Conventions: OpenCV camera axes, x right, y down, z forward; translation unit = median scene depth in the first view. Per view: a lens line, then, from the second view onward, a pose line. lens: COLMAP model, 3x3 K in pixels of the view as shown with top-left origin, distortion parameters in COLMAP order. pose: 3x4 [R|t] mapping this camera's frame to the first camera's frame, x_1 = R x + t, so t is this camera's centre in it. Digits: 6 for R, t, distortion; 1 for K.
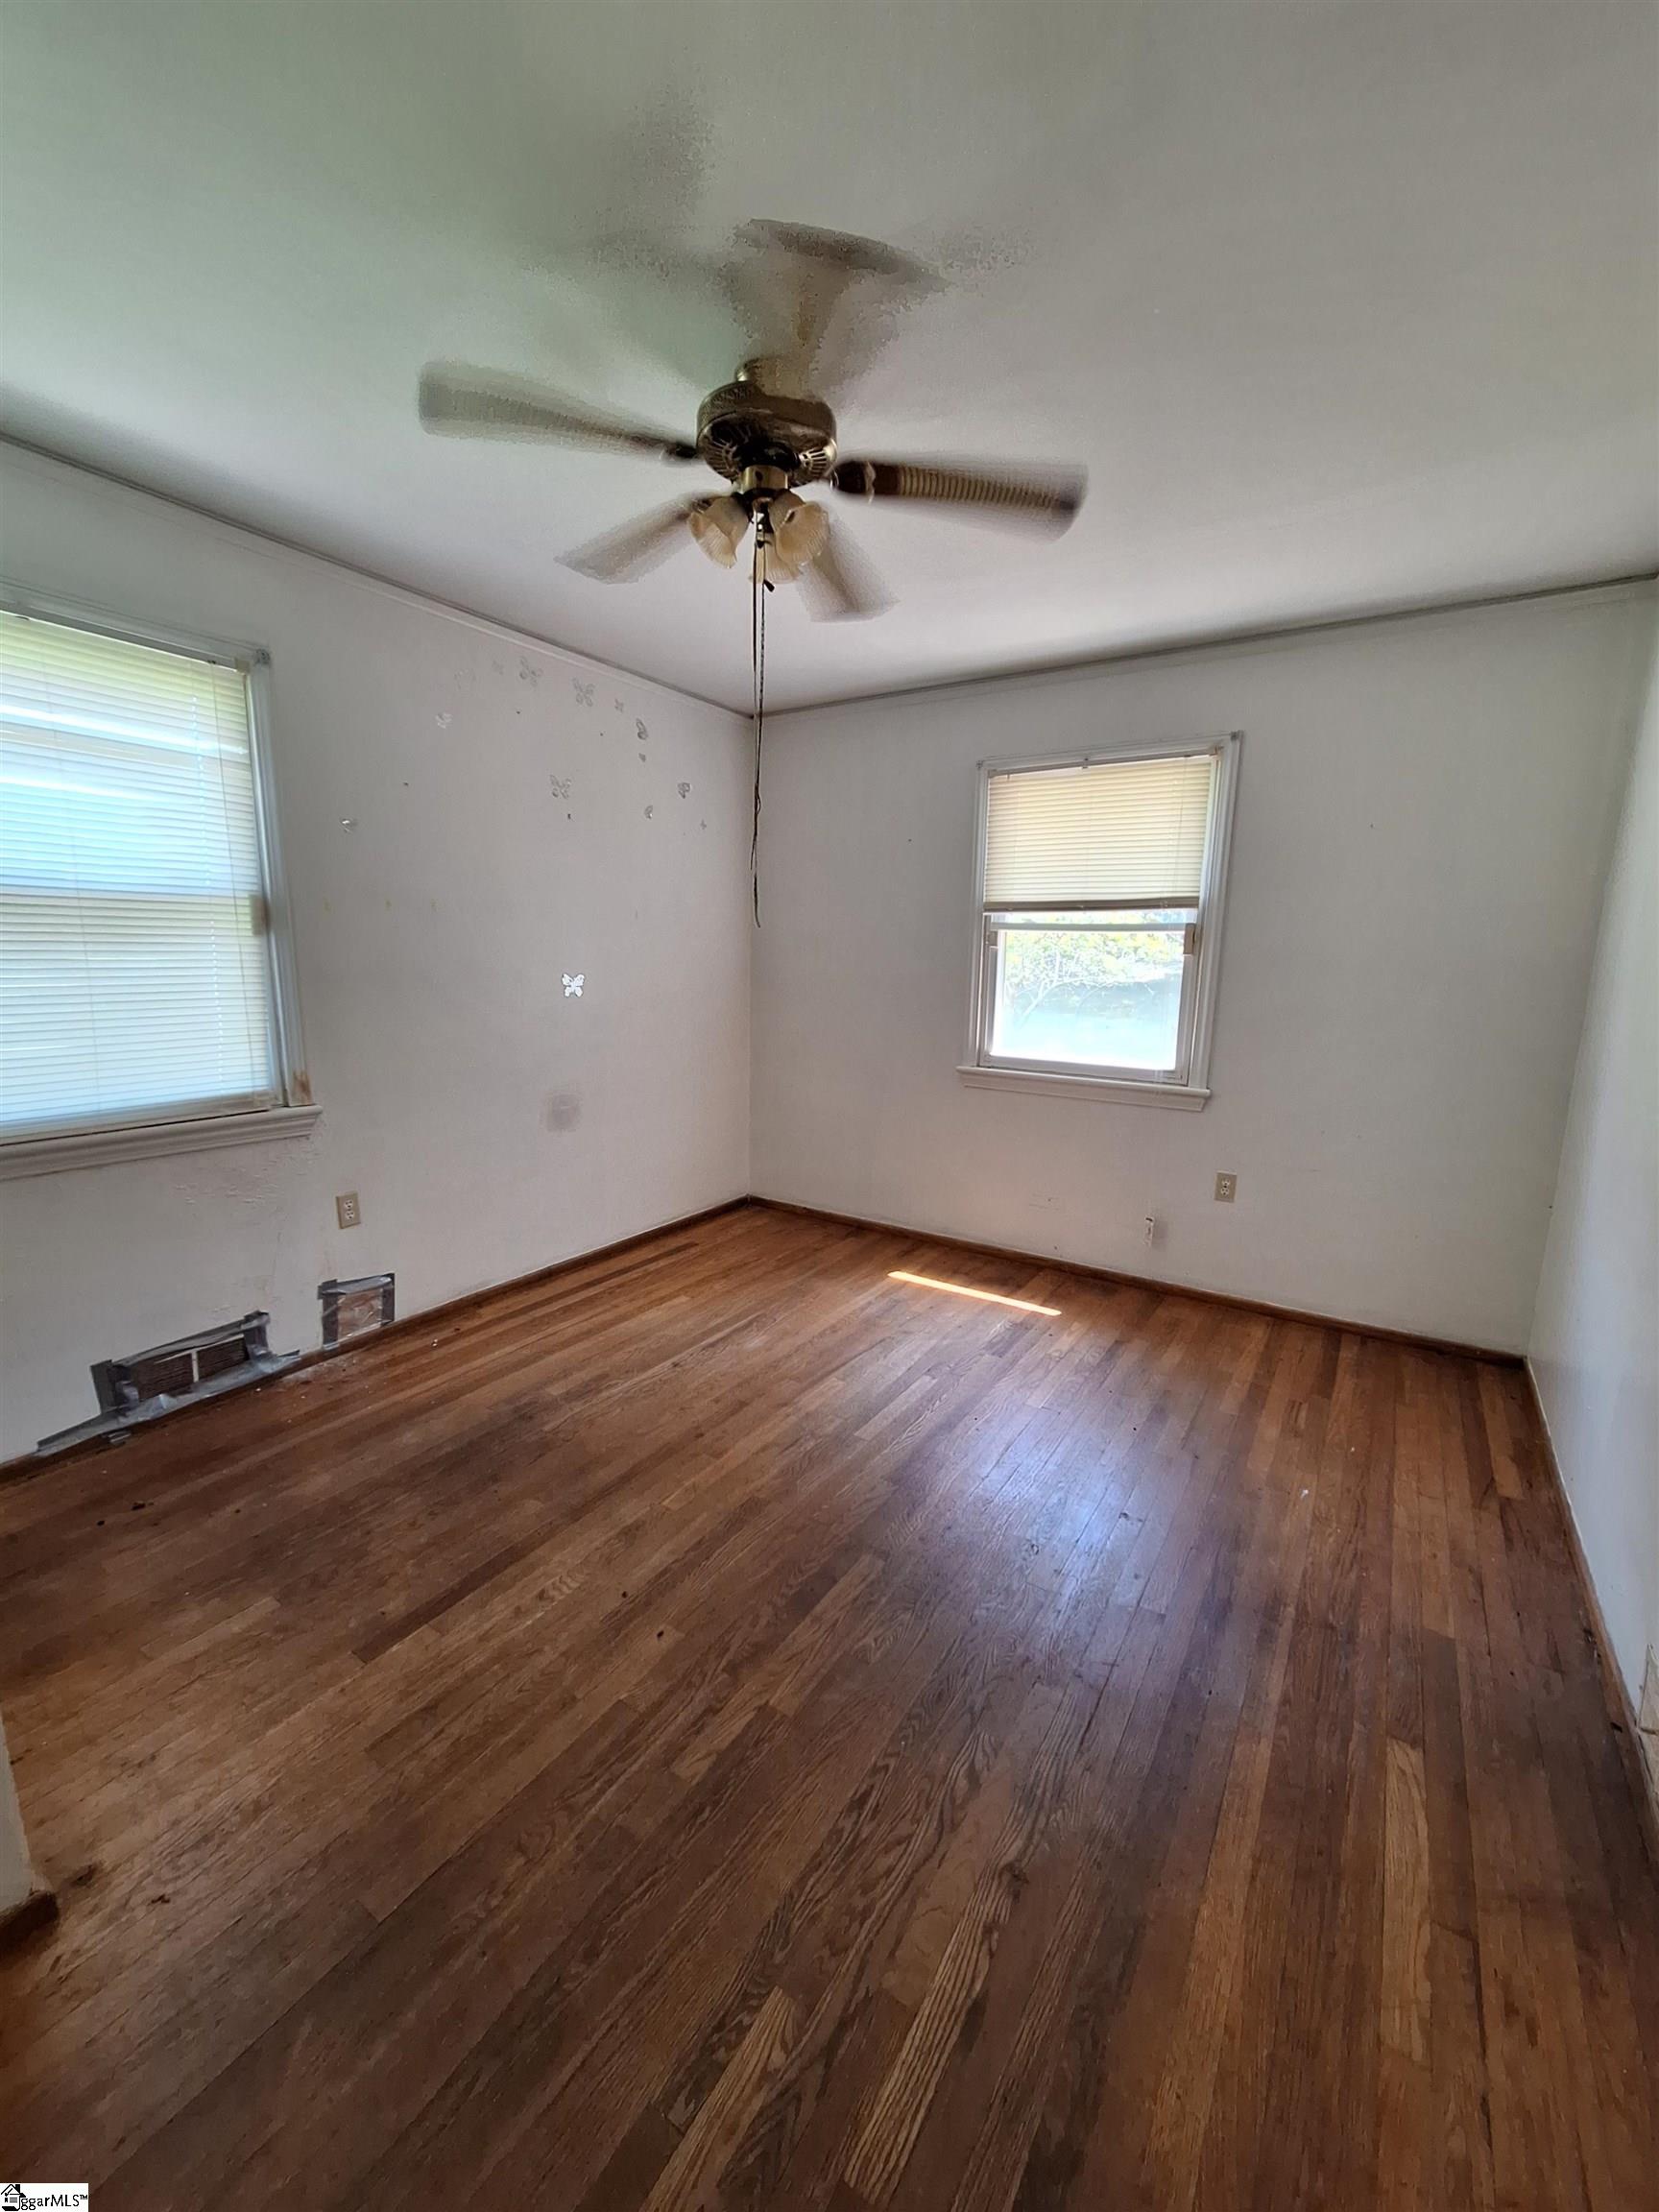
lens RADIAL K [[886.4, 0, 833.7], [0, 886.4, 1108.4], [0, 0, 1]] dist [-0.002396, 0.000889]
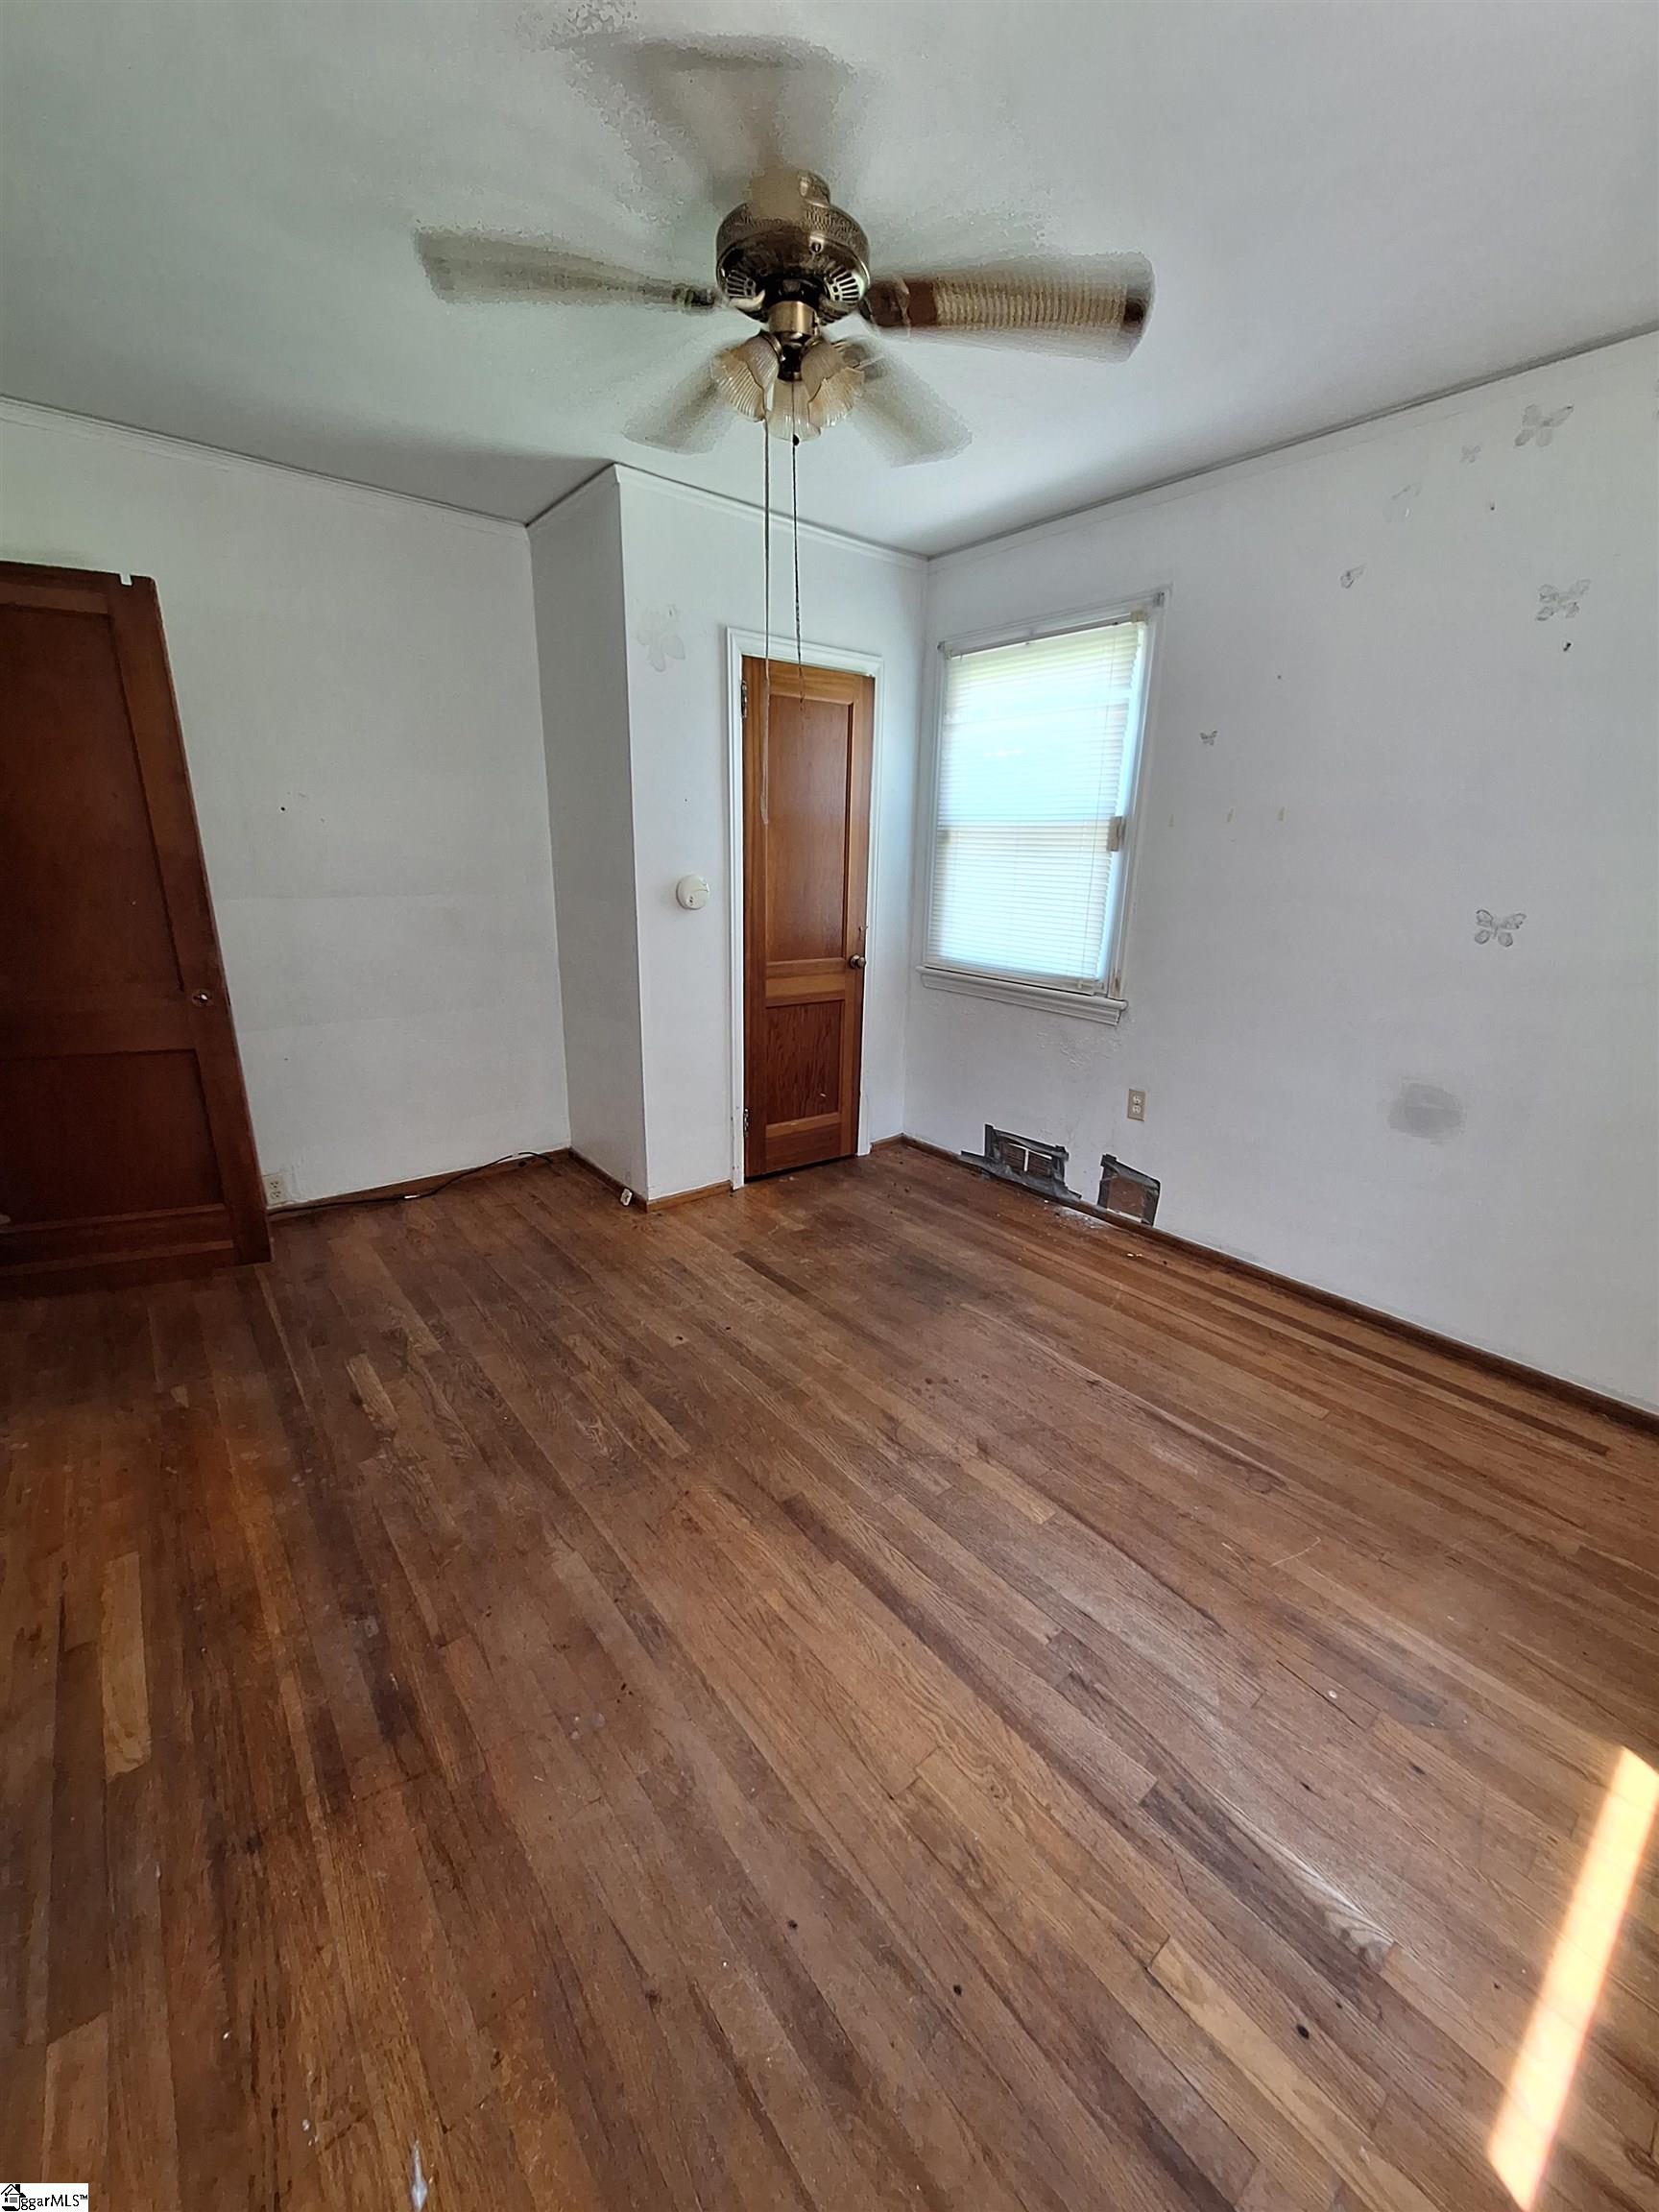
lens RADIAL K [[886.4, 0, 831.6], [0, 886.4, 1112.9], [0, 0, 1]] dist [-0.002396, 0.000889]
pose [[-0.324999, 0.242081, -0.914206, 0.635017], [-0.196456, 0.928314, 0.315656, -0.161586], [0.925084, 0.282189, -0.254143, 1.004728]]
